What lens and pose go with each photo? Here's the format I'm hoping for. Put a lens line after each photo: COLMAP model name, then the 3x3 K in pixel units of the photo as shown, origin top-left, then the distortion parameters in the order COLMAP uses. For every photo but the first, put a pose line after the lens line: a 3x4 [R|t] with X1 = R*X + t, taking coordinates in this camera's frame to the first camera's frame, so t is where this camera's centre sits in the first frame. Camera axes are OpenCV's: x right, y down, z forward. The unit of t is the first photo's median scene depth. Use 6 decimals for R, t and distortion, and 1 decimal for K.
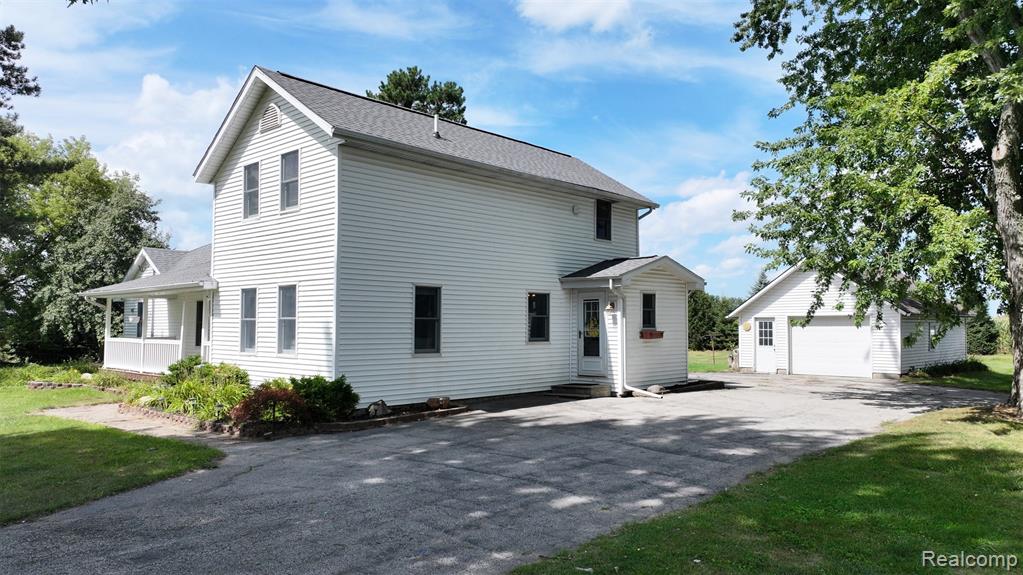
lens RADIAL K [[714.8, 0, 509.2], [0, 714.8, 286.6], [0, 0, 1]] dist [-0.006533, 0.022585]
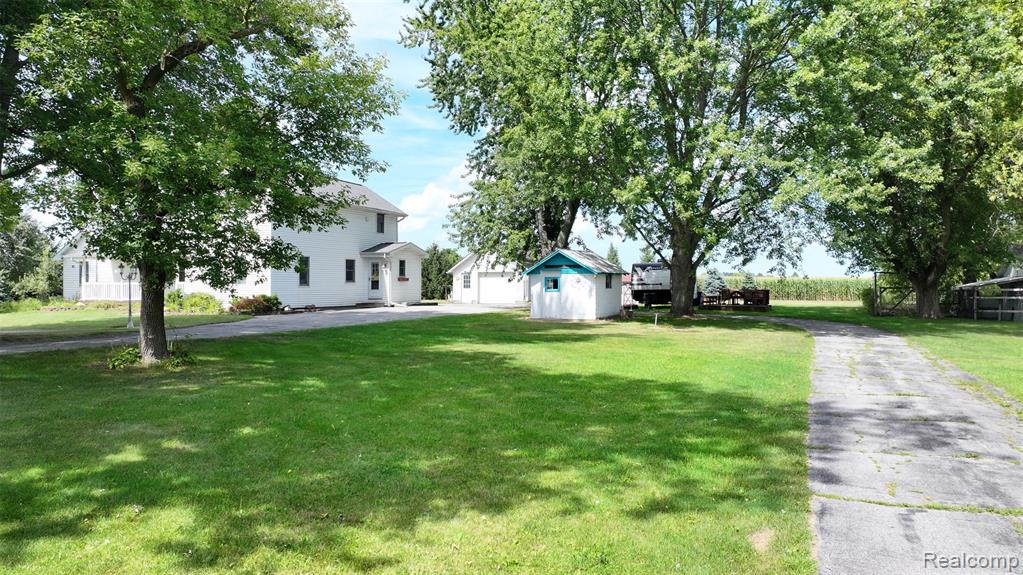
lens RADIAL K [[714.8, 0, 509.2], [0, 714.8, 286.6], [0, 0, 1]] dist [-0.006533, 0.022585]
pose [[0.942192, 0.000551, 0.335073, -0.218848], [-0.020584, 0.998205, 0.056238, -0.038092], [-0.334441, -0.059885, 0.940512, -1.118529]]
